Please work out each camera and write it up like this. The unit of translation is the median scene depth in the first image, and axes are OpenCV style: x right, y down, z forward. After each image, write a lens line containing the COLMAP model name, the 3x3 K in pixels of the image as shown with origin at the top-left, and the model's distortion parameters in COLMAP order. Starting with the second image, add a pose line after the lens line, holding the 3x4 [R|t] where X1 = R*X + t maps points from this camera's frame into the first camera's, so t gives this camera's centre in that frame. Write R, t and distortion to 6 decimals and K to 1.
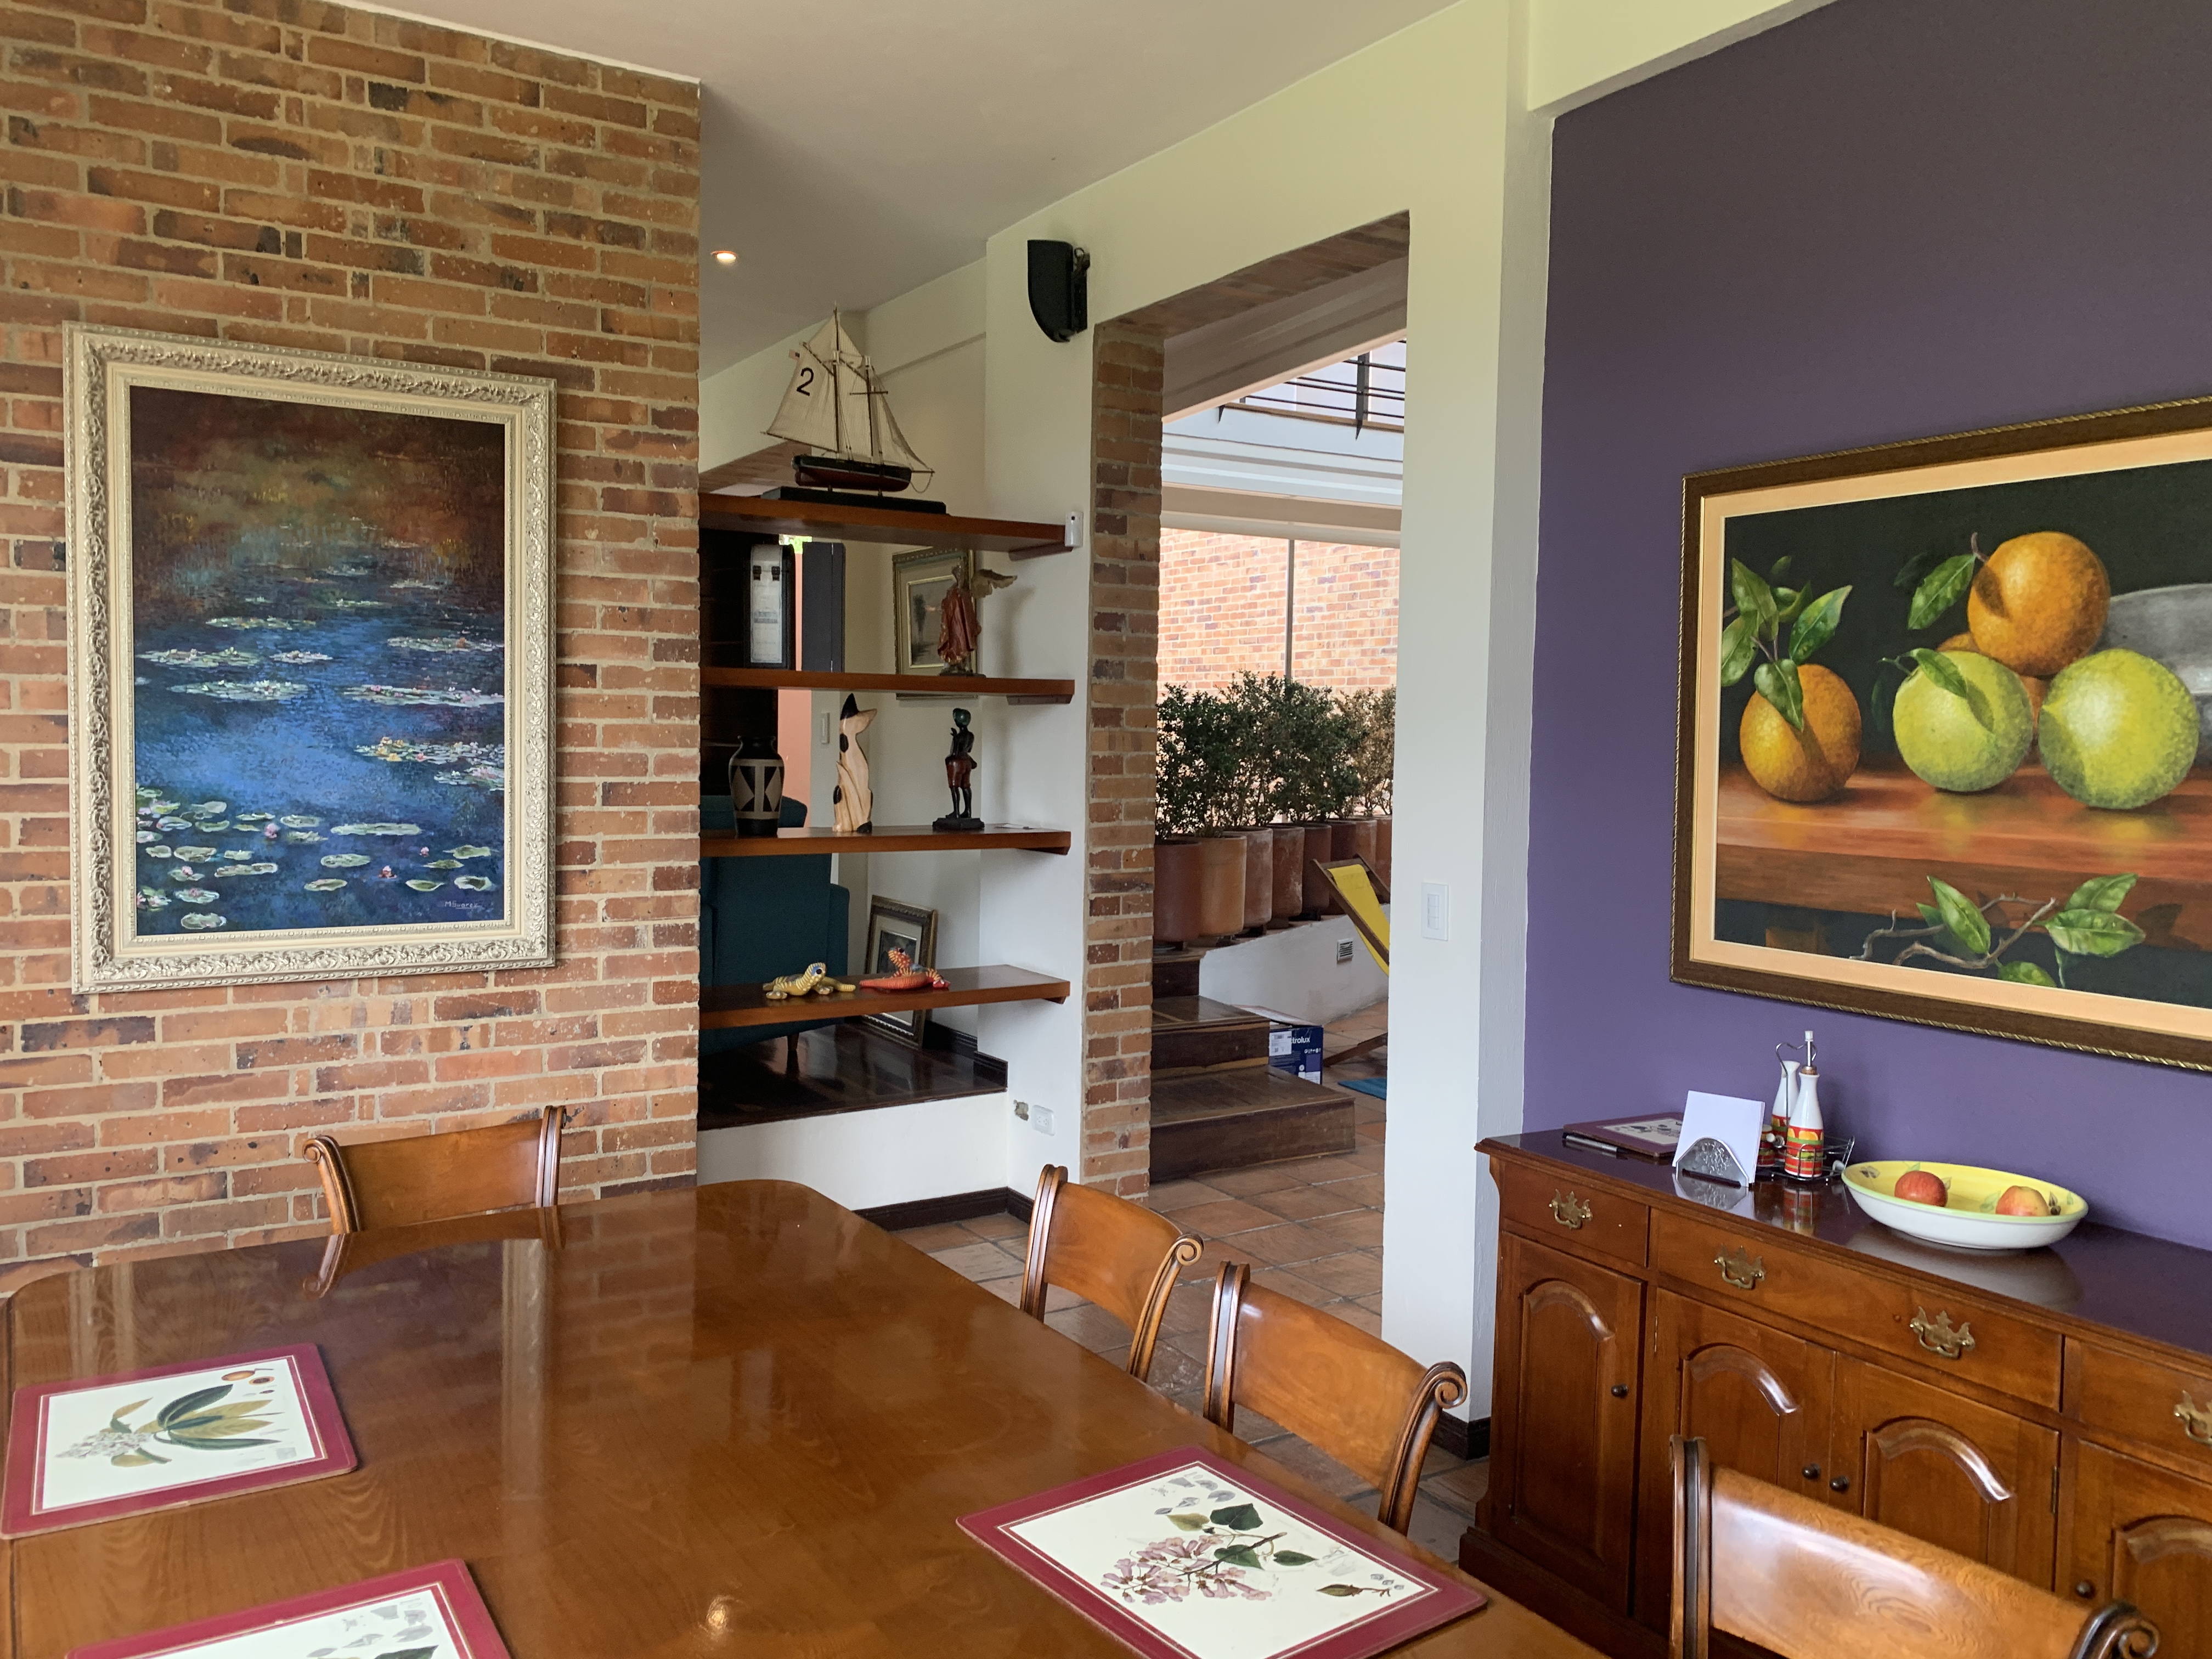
lens RADIAL K [[1668.8, 0, 1136.3], [0, 1668.8, 807.0], [0, 0, 1]] dist [0.028643, -0.030147]
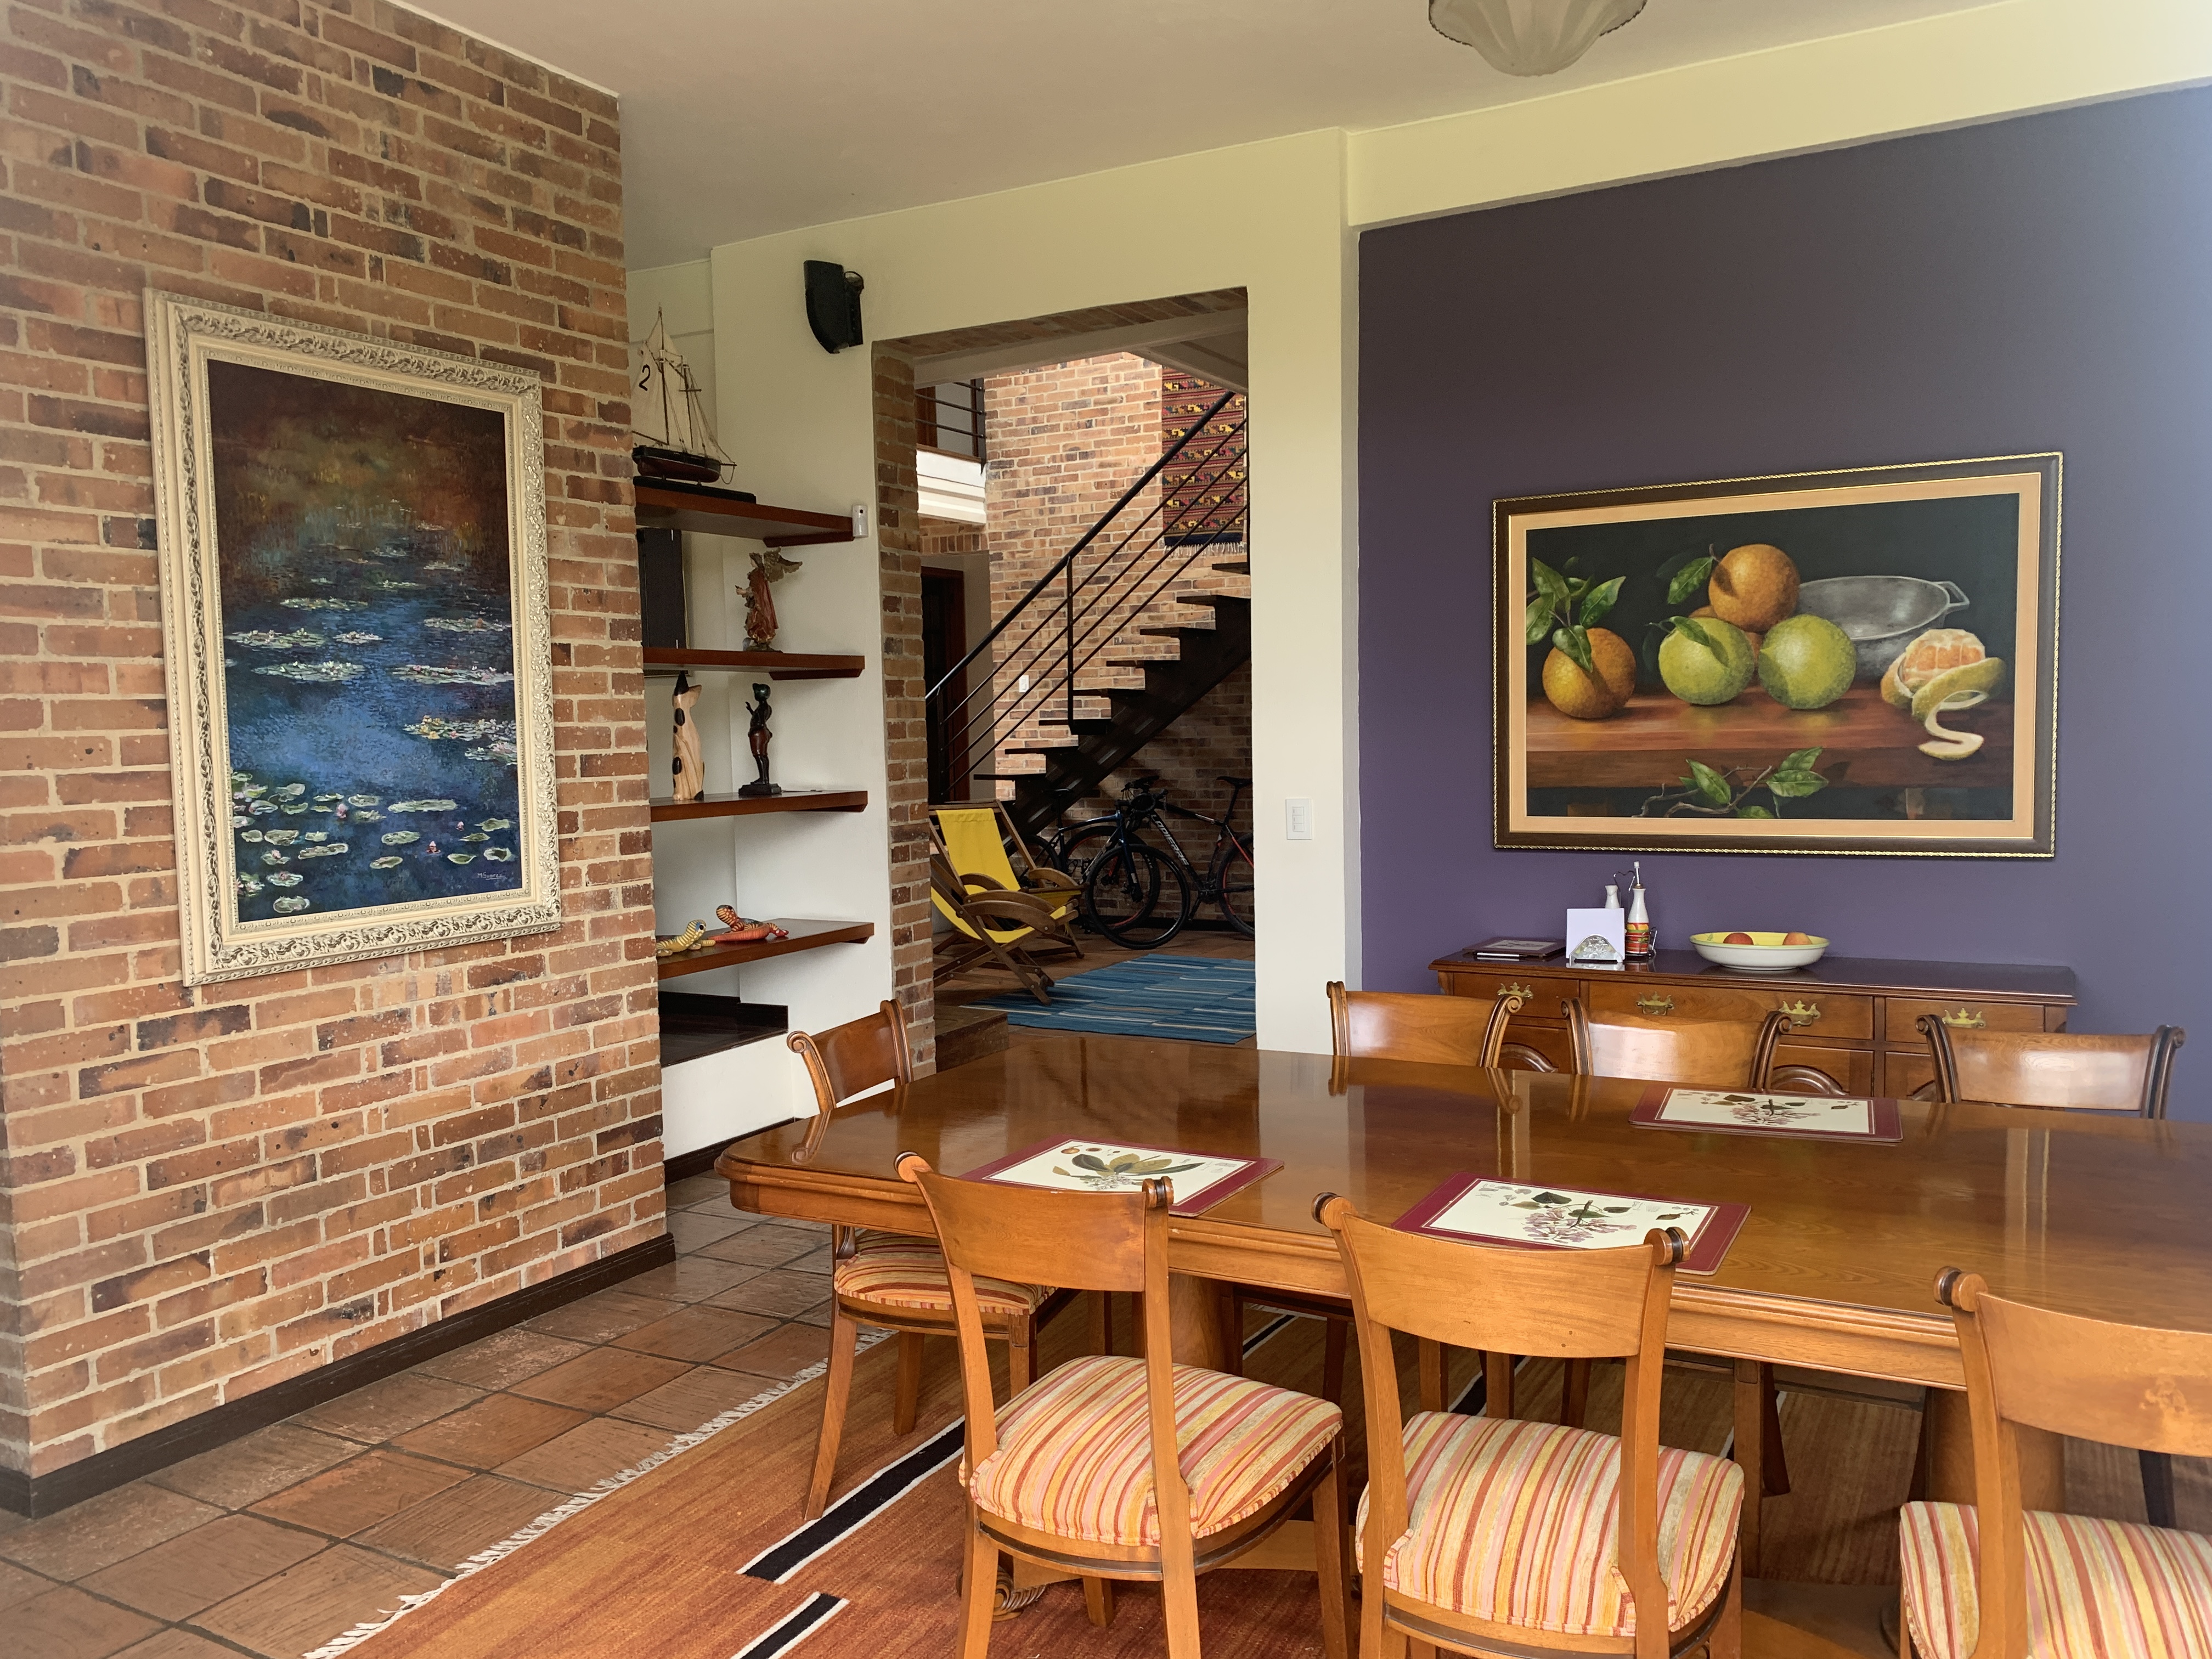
lens RADIAL K [[1668.8, 0, 1123.8], [0, 1668.8, 845.3], [0, 0, 1]] dist [0.028643, -0.030147]
pose [[0.874737, -0.070558, 0.479434, -0.577915], [0.057230, 0.997461, 0.042378, 0.018522], [-0.481207, -0.009632, 0.876554, -0.105743]]
